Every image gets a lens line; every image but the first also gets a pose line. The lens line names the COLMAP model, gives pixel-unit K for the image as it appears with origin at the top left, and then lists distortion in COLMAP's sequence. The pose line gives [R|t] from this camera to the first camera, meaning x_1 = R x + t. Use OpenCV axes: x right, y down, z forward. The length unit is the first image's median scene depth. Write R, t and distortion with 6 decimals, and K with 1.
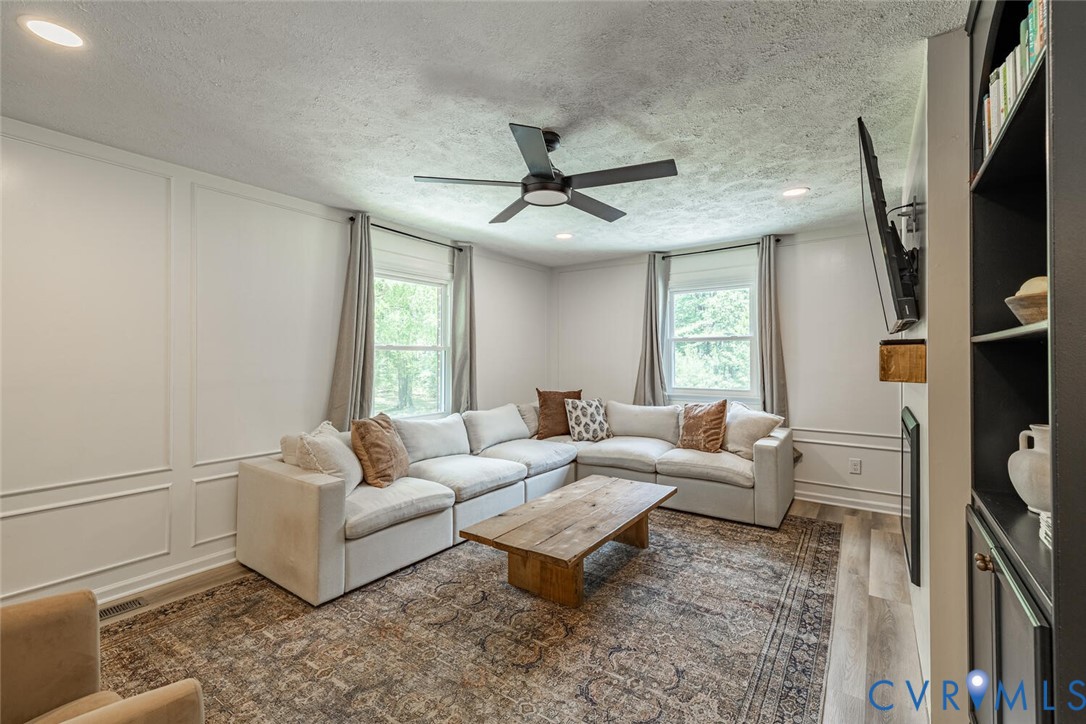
lens RADIAL K [[453.9, 0, 543.9], [0, 453.9, 355.6], [0, 0, 1]] dist [0.004534, -0.000544]
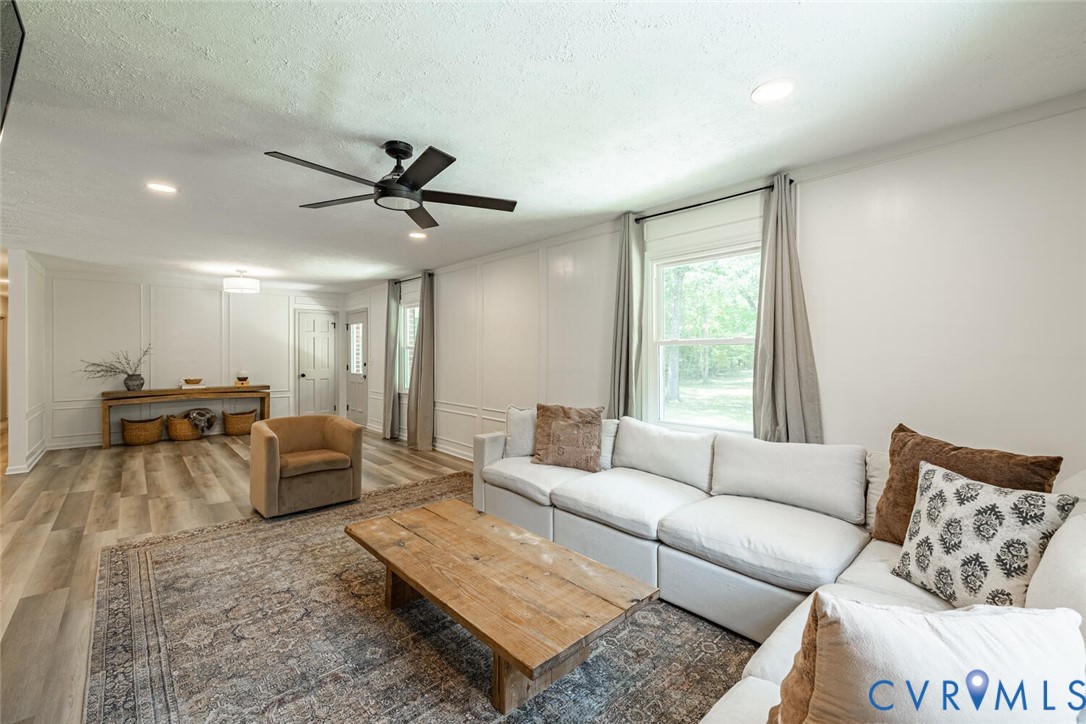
lens RADIAL K [[453.9, 0, 544.7], [0, 453.9, 357.7], [0, 0, 1]] dist [0.004534, -0.000544]
pose [[-0.200026, 0.008947, -0.979750, 0.999794], [0.005139, 0.999954, 0.008082, 0.009493], [0.979777, -0.003418, -0.200063, 1.586318]]
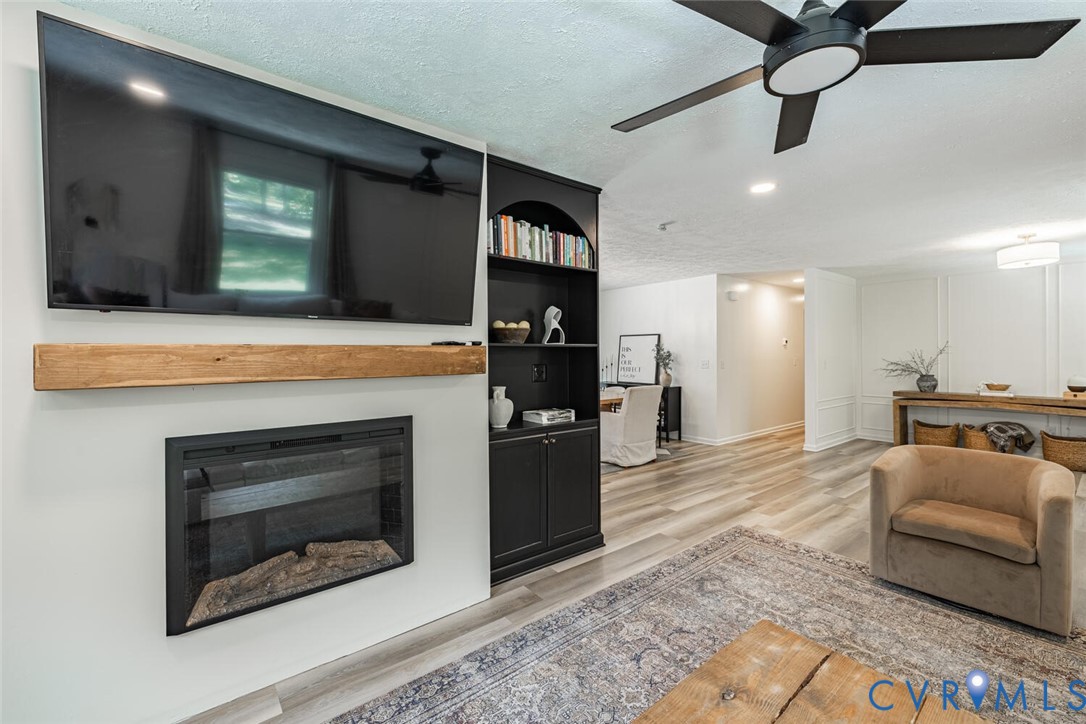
lens RADIAL K [[453.9, 0, 543.7], [0, 453.9, 359.0], [0, 0, 1]] dist [0.004534, -0.000544]
pose [[-0.962863, 0.003837, 0.269963, 0.467700], [0.005155, 0.999978, 0.004173, 0.008118], [-0.269941, 0.005410, -0.962862, 1.642201]]
